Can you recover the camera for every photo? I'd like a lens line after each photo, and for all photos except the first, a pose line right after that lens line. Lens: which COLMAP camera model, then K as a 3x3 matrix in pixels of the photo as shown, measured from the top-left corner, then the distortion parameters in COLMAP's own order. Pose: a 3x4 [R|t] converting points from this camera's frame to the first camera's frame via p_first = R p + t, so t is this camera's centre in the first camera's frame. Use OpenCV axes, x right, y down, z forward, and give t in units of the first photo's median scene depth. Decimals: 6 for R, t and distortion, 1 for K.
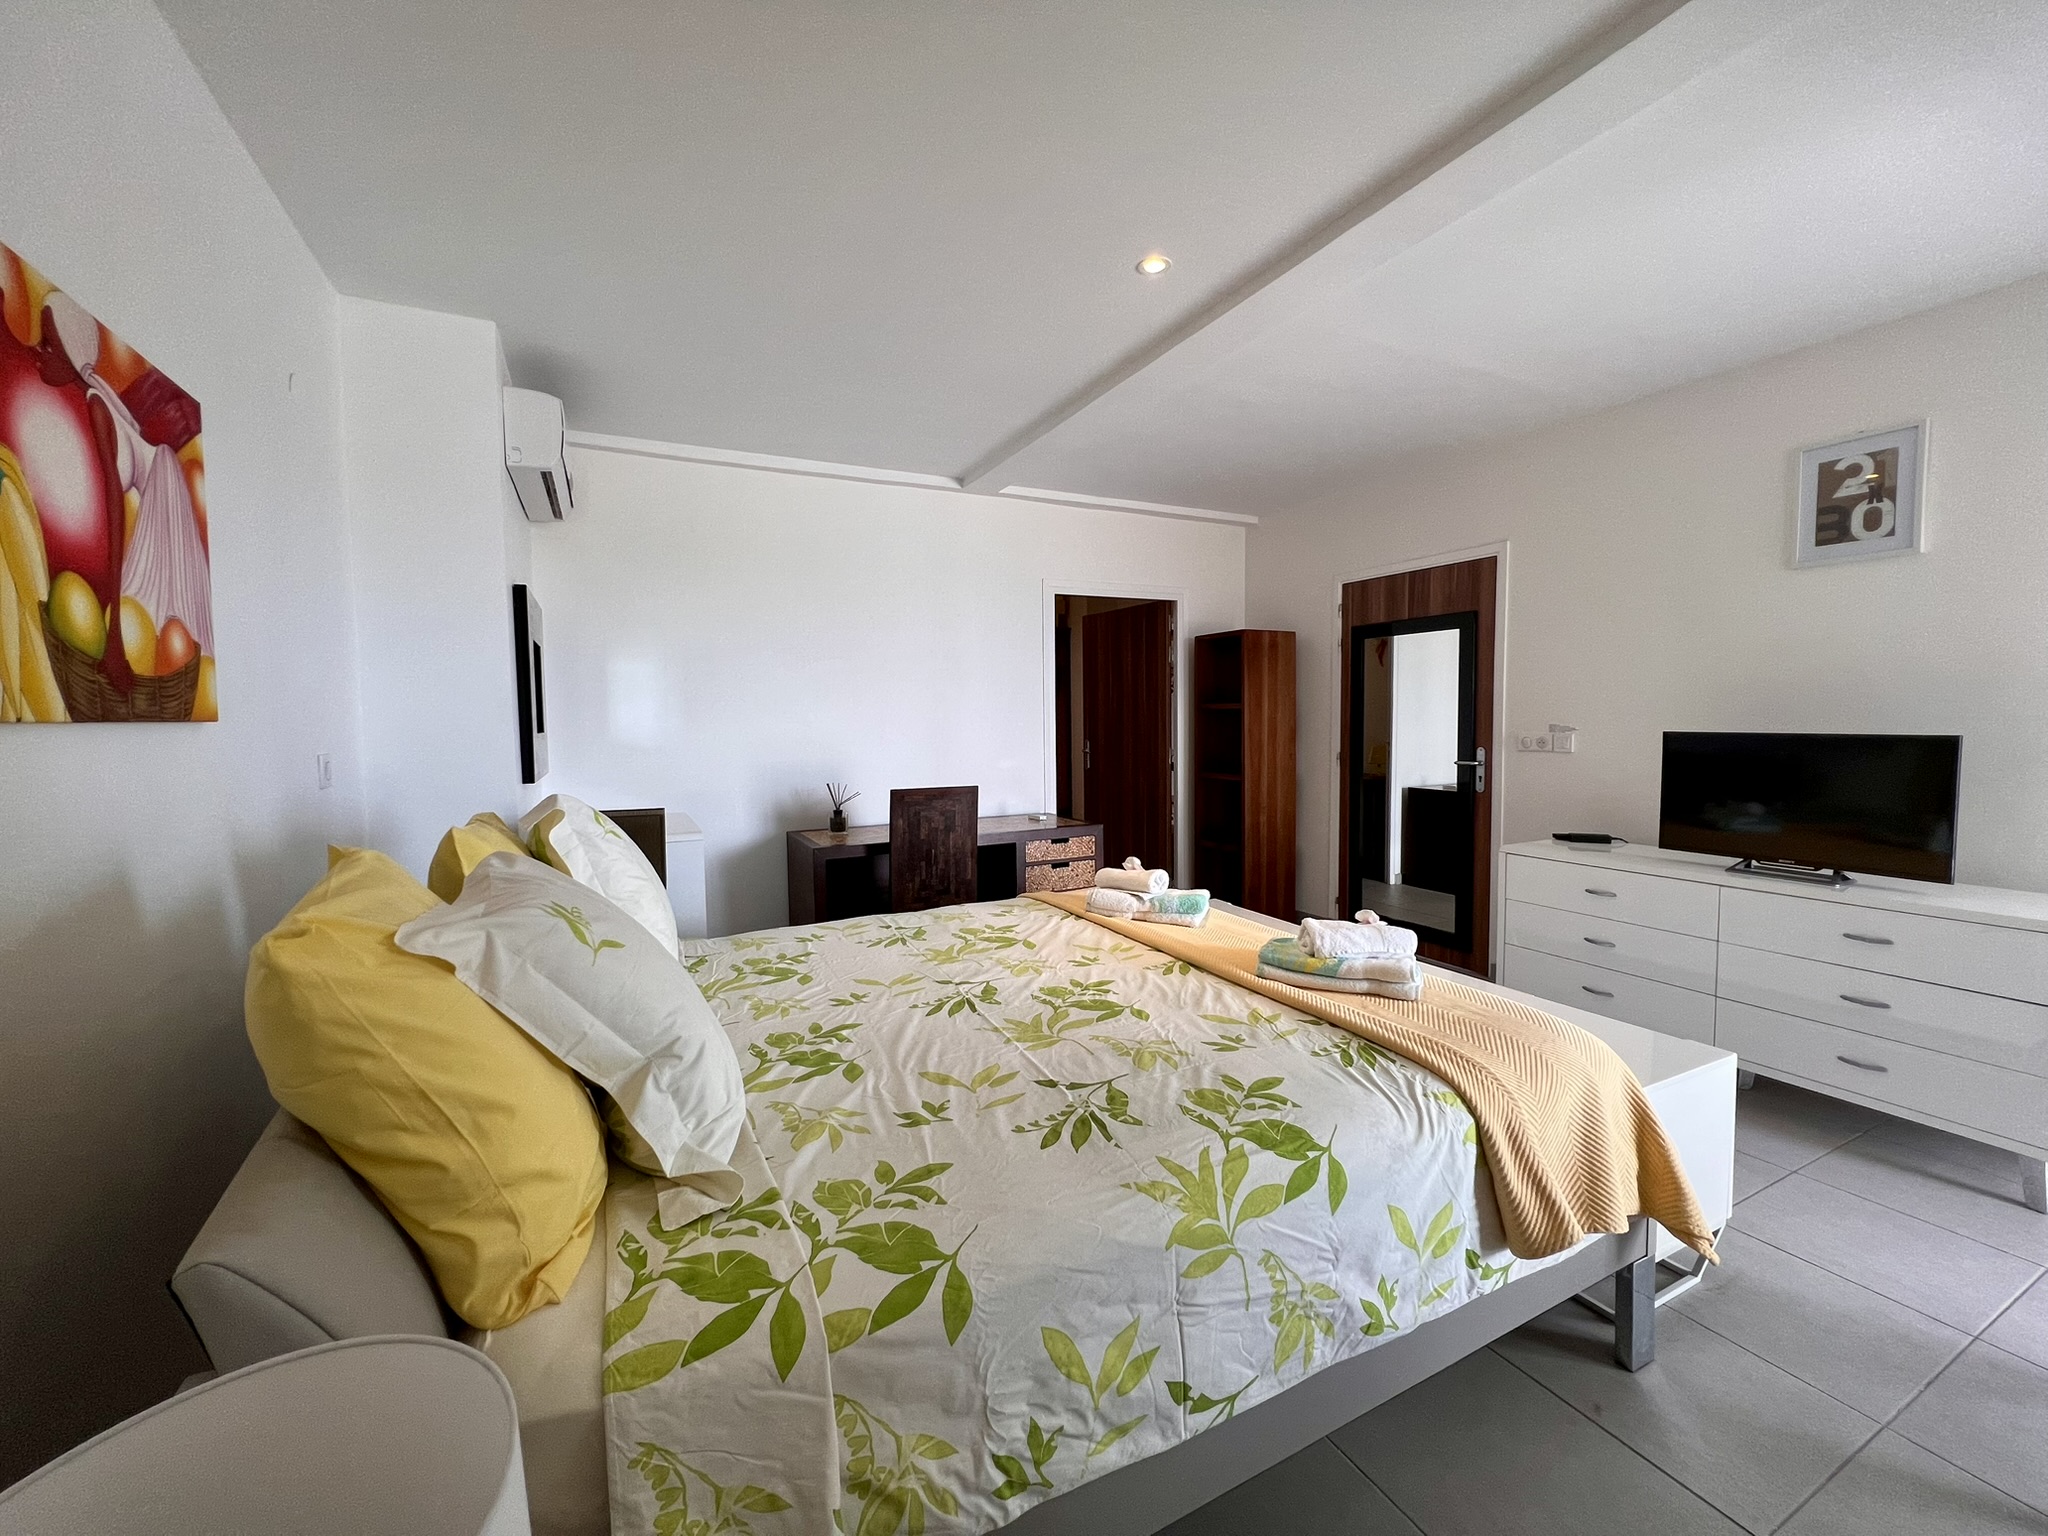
lens RADIAL K [[819.6, 0, 1026.2], [0, 819.6, 765.5], [0, 0, 1]] dist [0.002653, 0.000094]
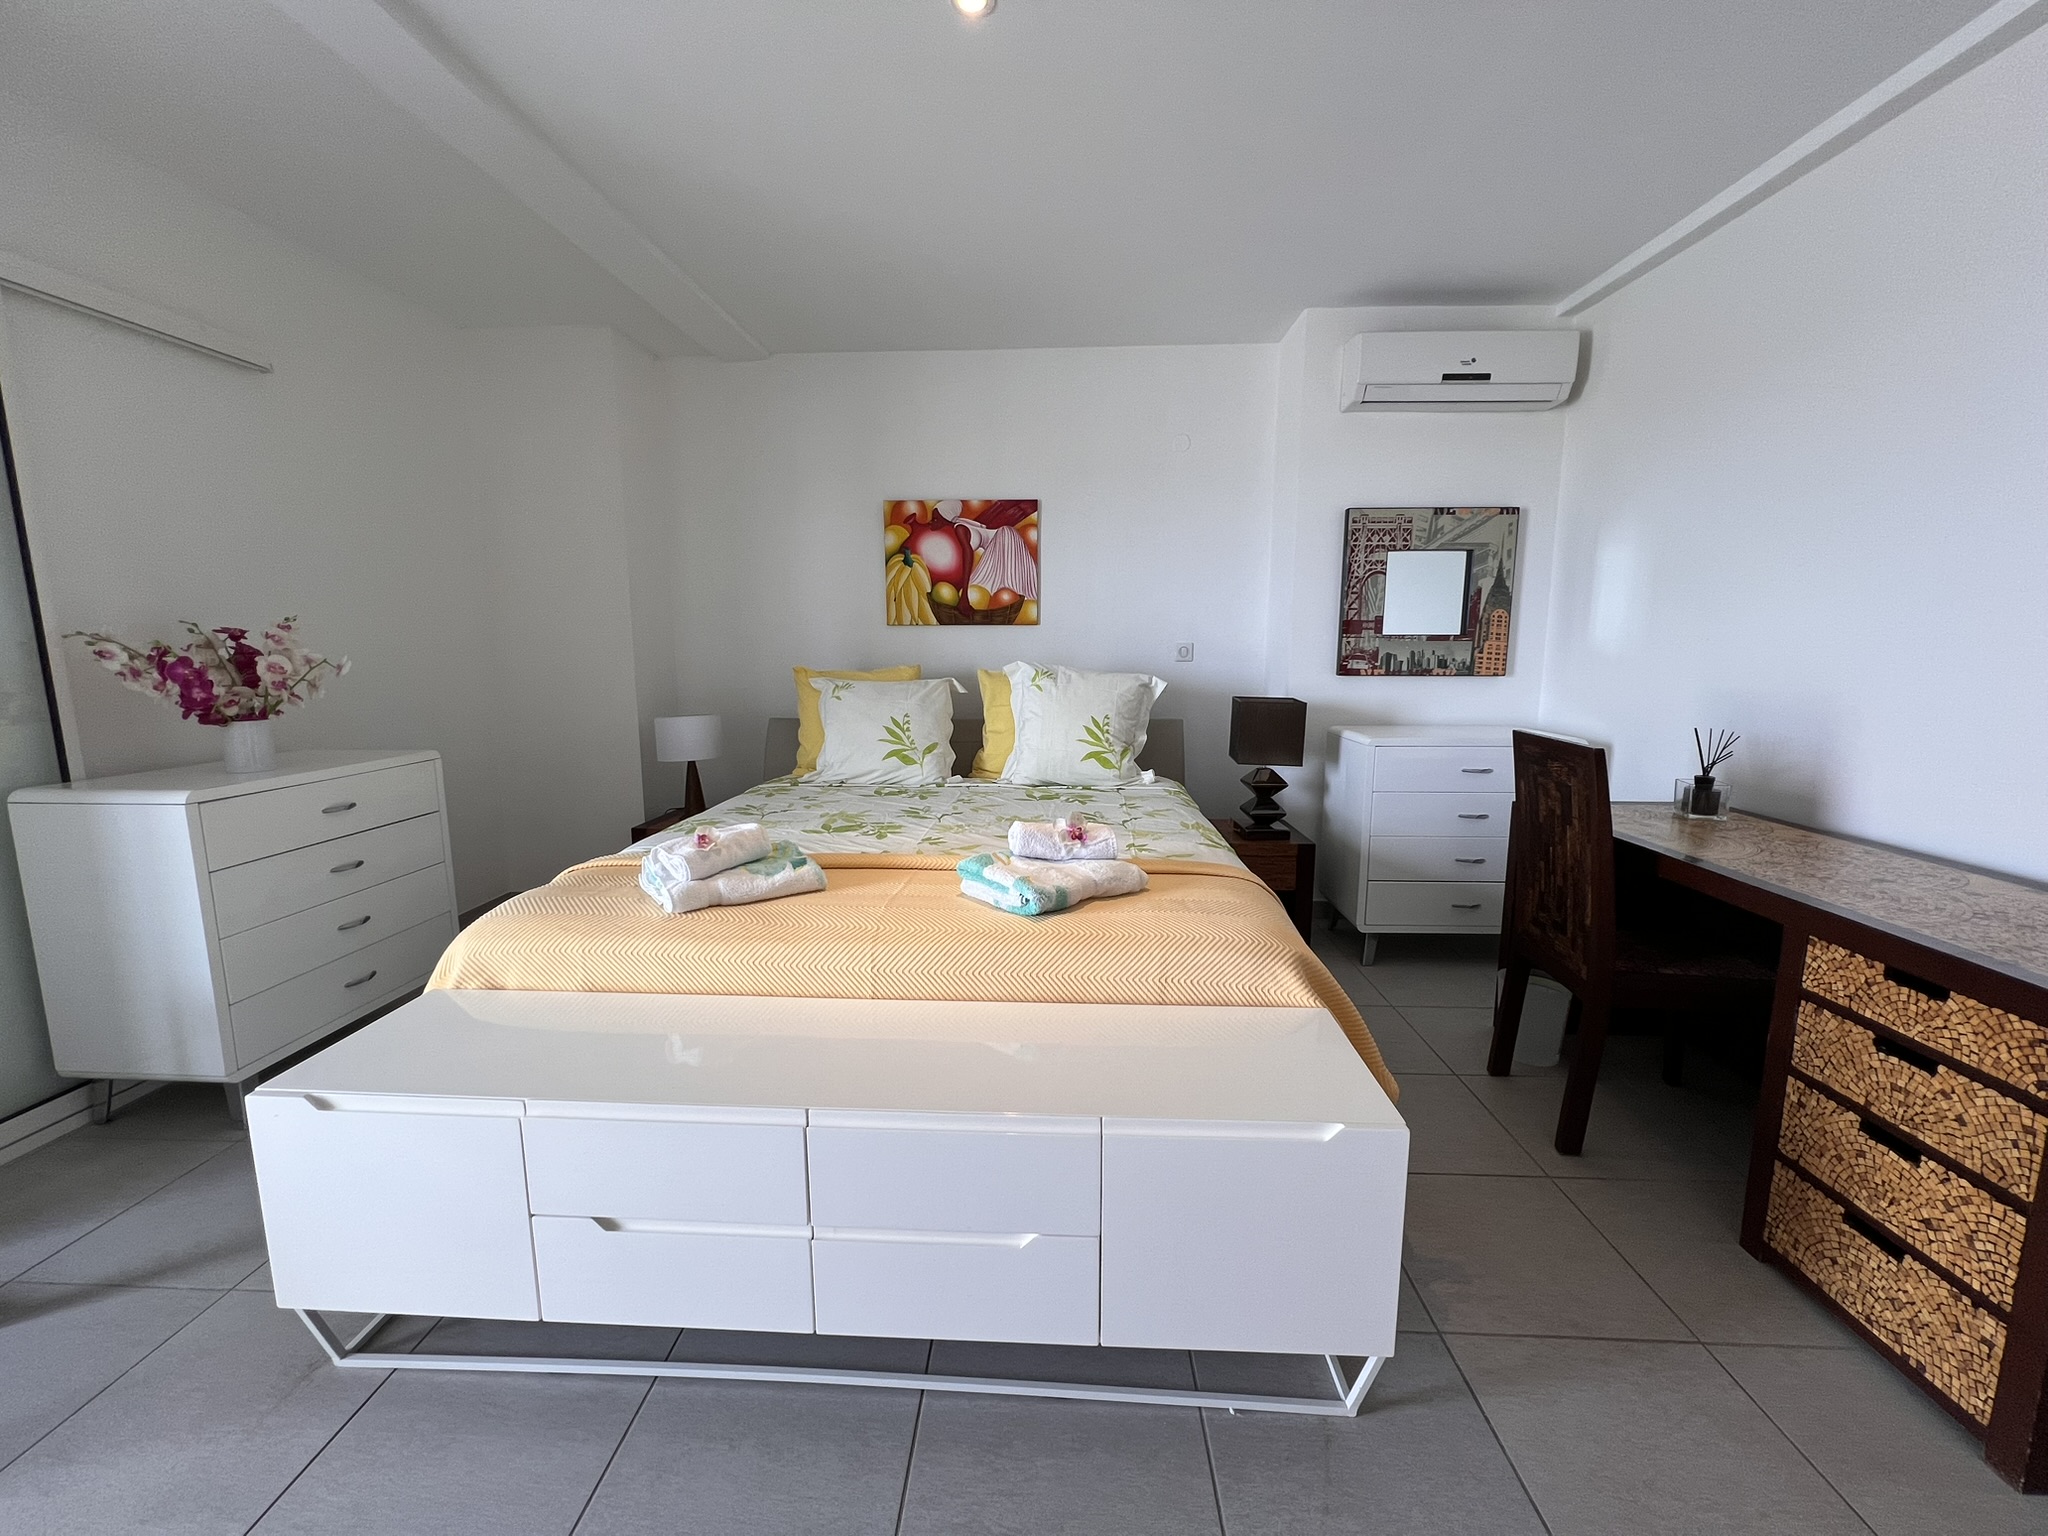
lens RADIAL K [[819.6, 0, 1025.3], [0, 819.6, 764.6], [0, 0, 1]] dist [0.002653, 0.000094]
pose [[-0.495123, 0.140449, -0.857396, 1.421593], [-0.044722, 0.981419, 0.186591, -0.110536], [0.867671, 0.130730, -0.479642, 2.471253]]
